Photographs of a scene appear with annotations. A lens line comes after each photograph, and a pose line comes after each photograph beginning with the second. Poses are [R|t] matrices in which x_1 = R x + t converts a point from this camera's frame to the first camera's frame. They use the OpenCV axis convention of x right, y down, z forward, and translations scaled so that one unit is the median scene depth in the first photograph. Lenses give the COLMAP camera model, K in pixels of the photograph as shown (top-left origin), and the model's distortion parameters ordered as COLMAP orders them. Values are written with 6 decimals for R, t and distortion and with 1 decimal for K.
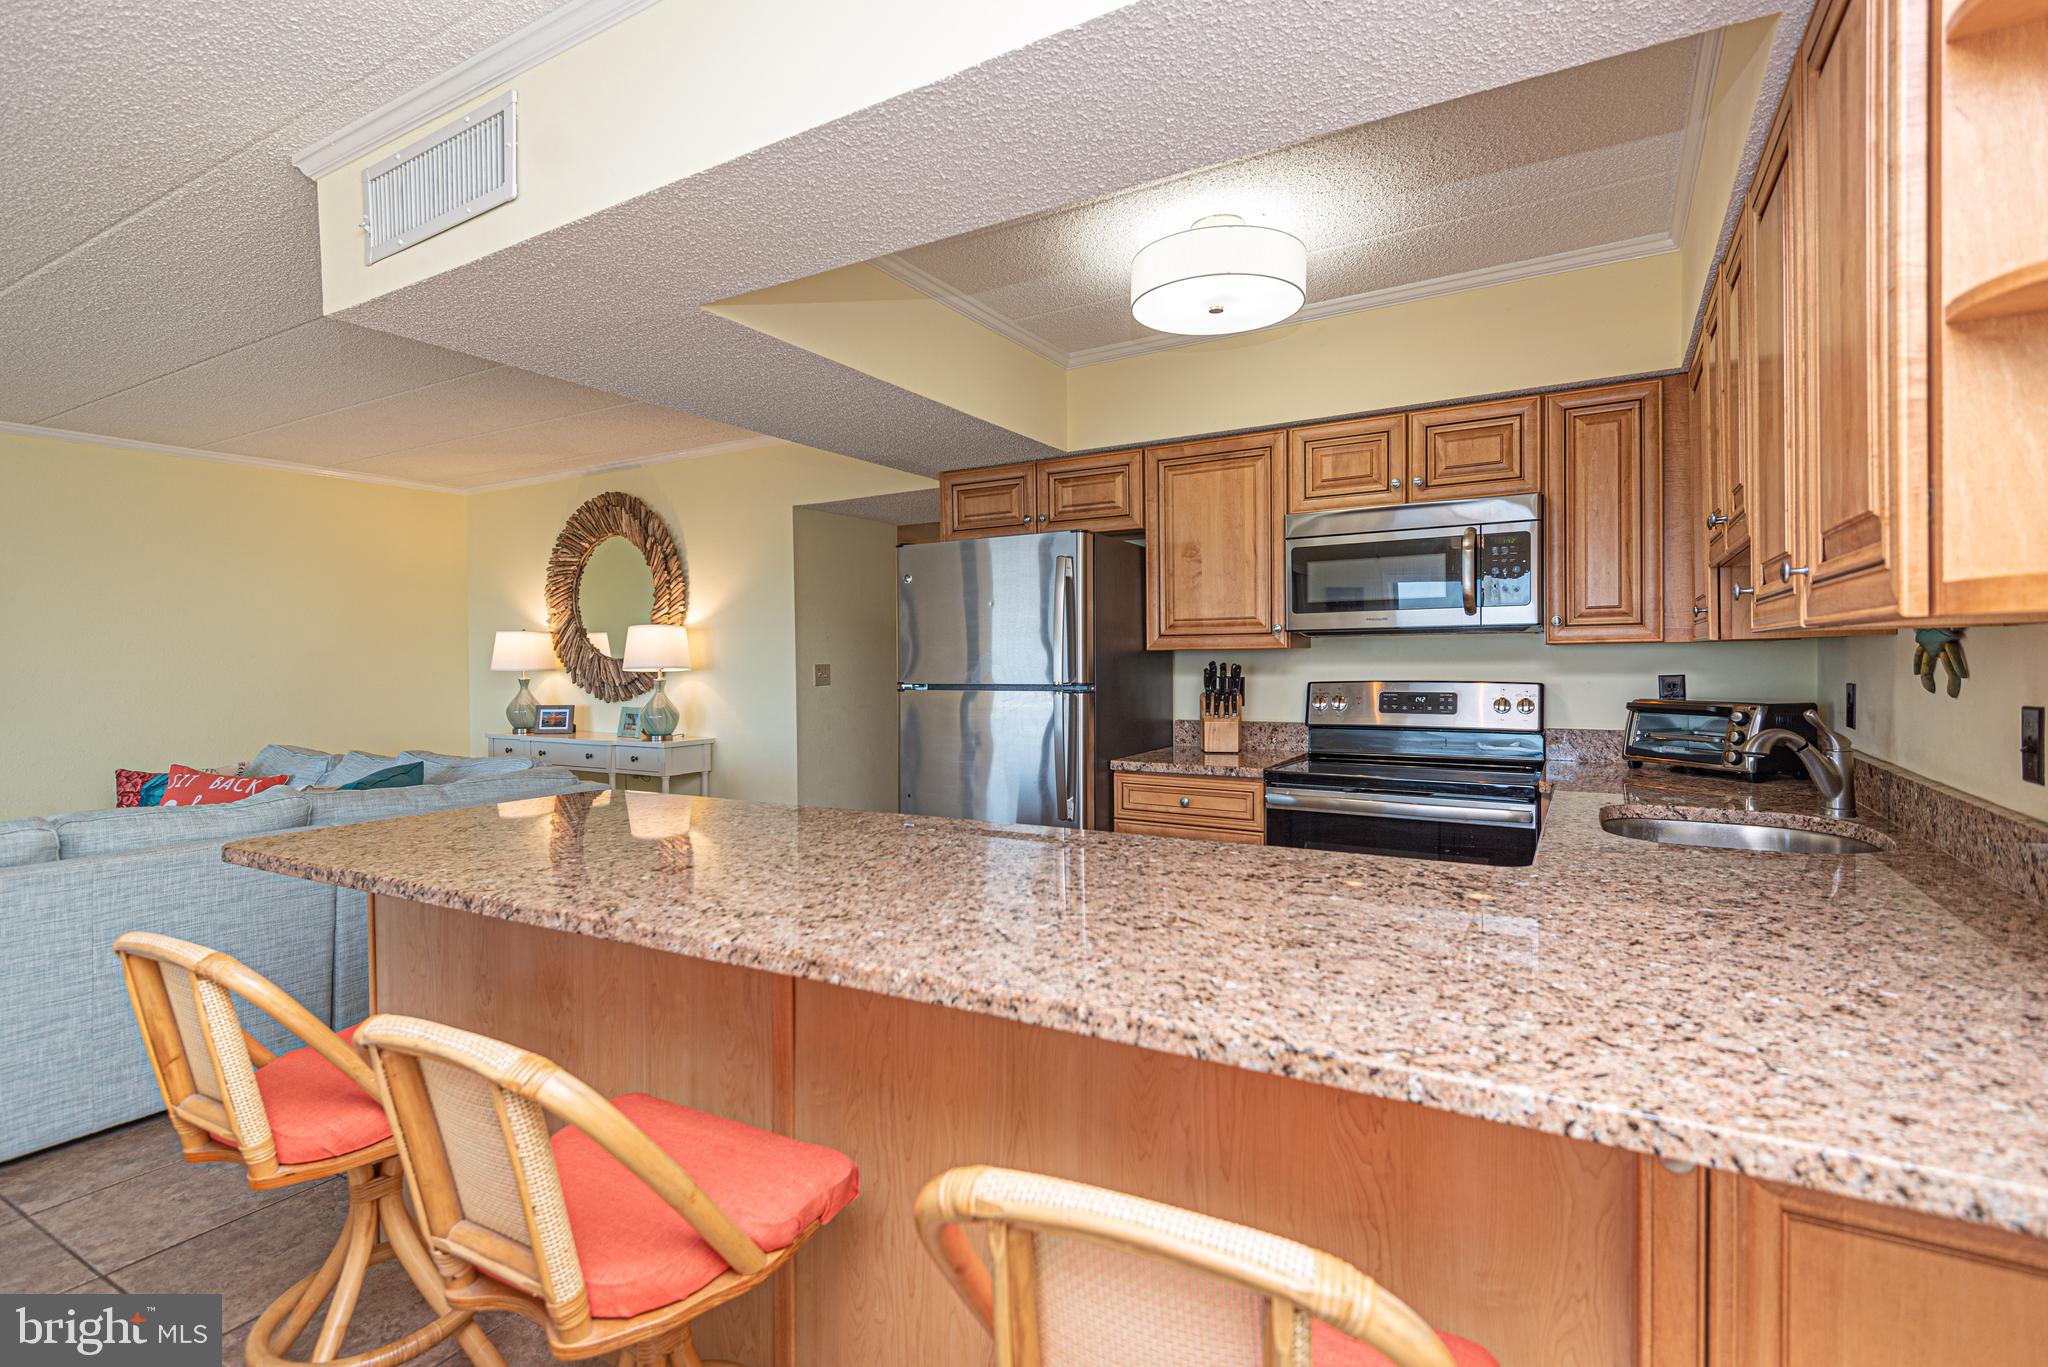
lens RADIAL K [[936.8, 0, 1021.4], [0, 936.8, 680.8], [0, 0, 1]] dist [0.025704, -0.012713]
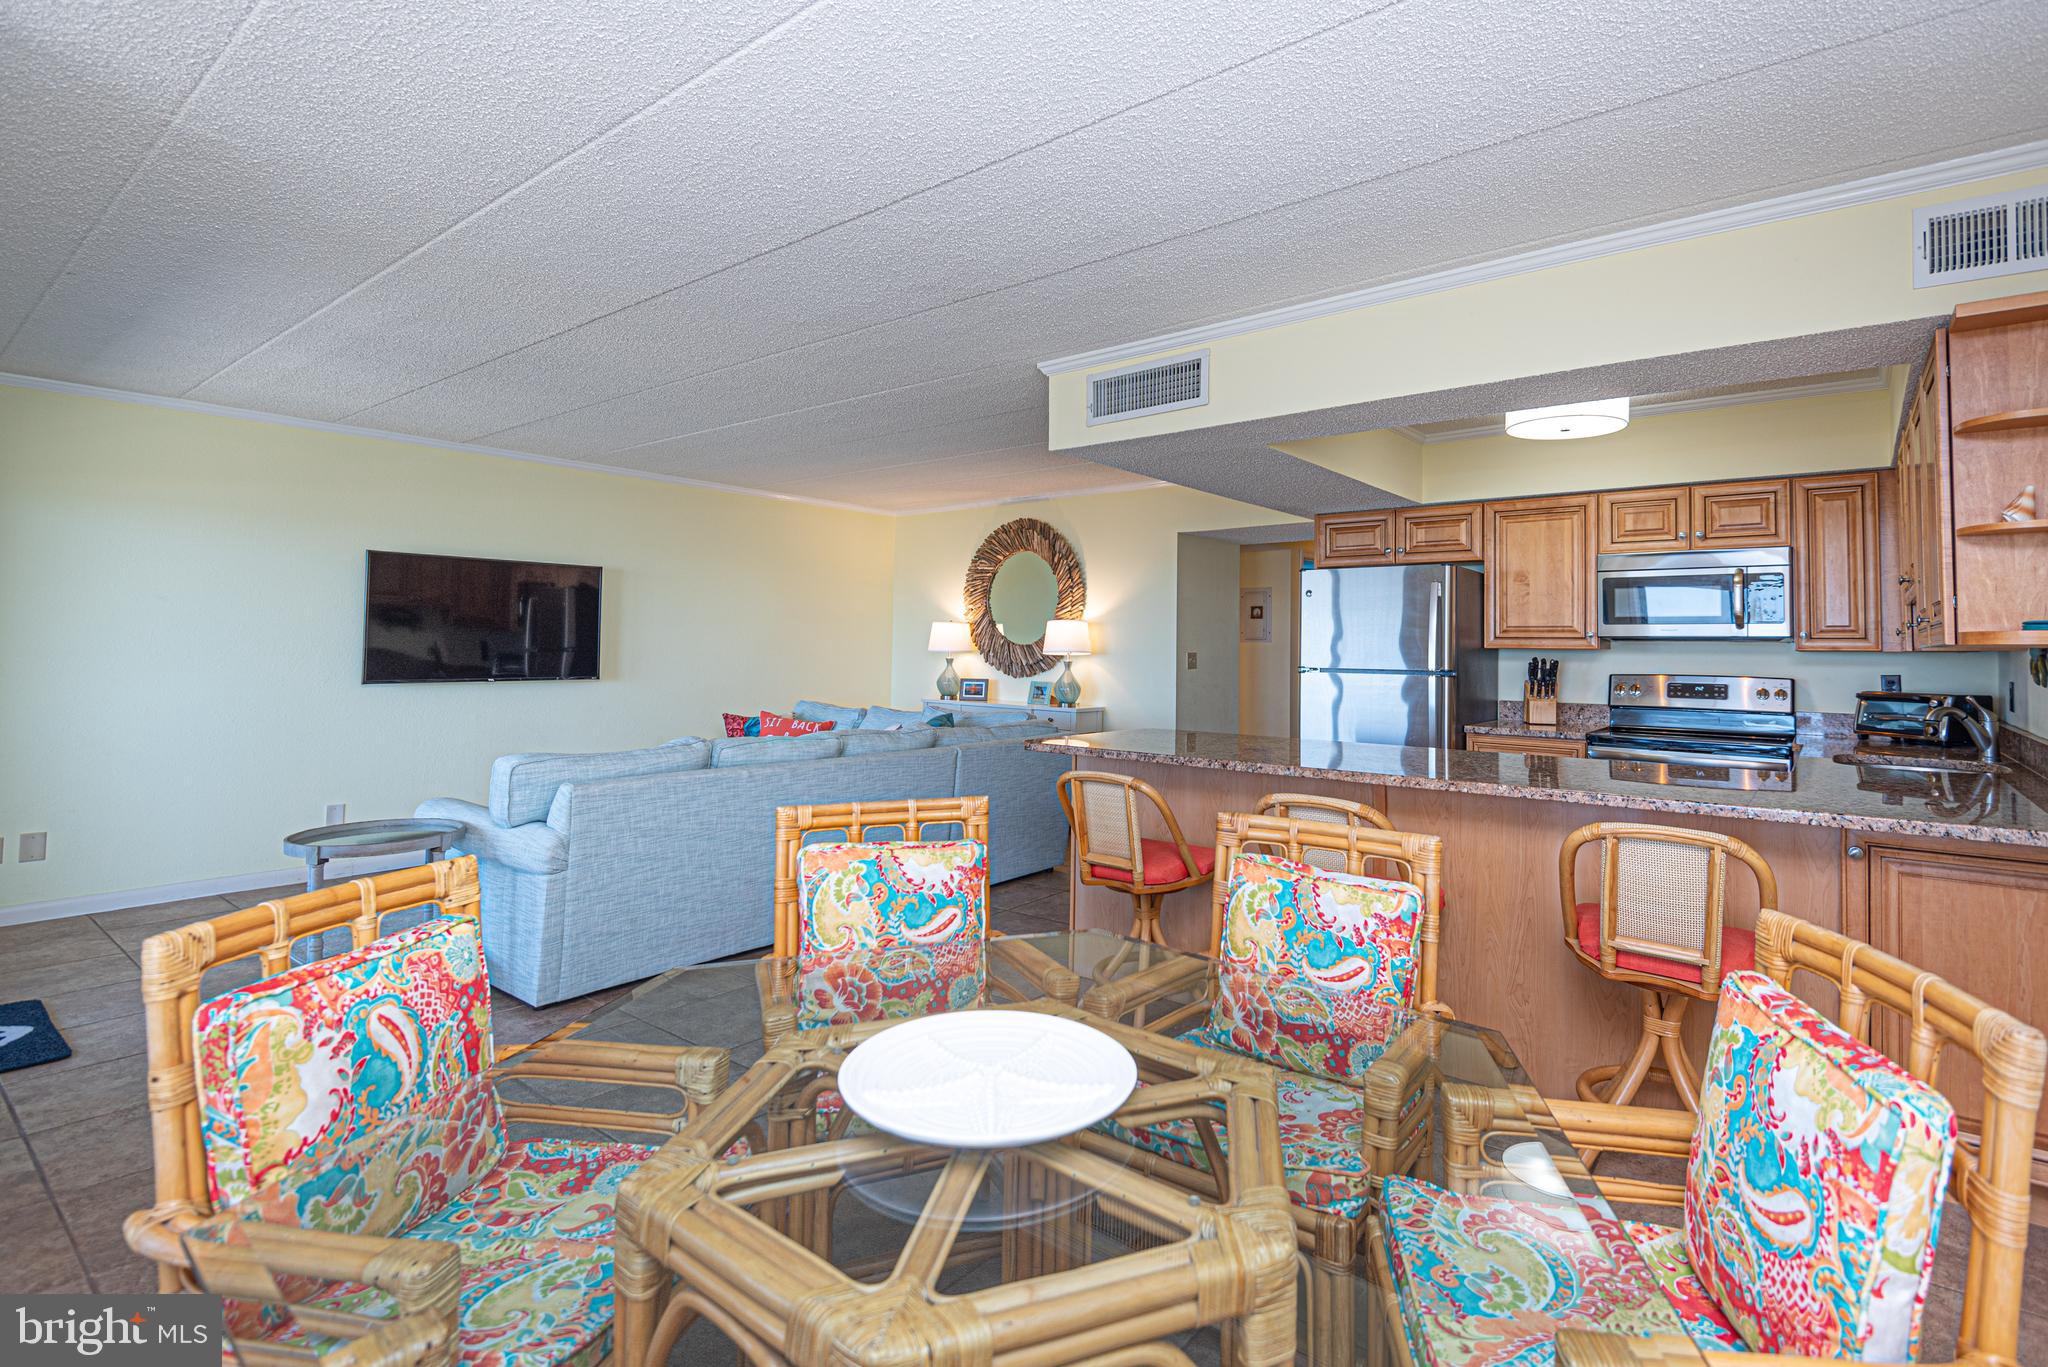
lens RADIAL K [[961.6, 0, 1065.6], [0, 961.6, 621.5], [0, 0, 1]] dist [-0.018574, -0.001362]
pose [[0.989371, 0.020233, -0.143995, -0.282251], [-0.027822, 0.998317, -0.050887, 0.017774], [0.142724, 0.054353, 0.988269, -0.495449]]
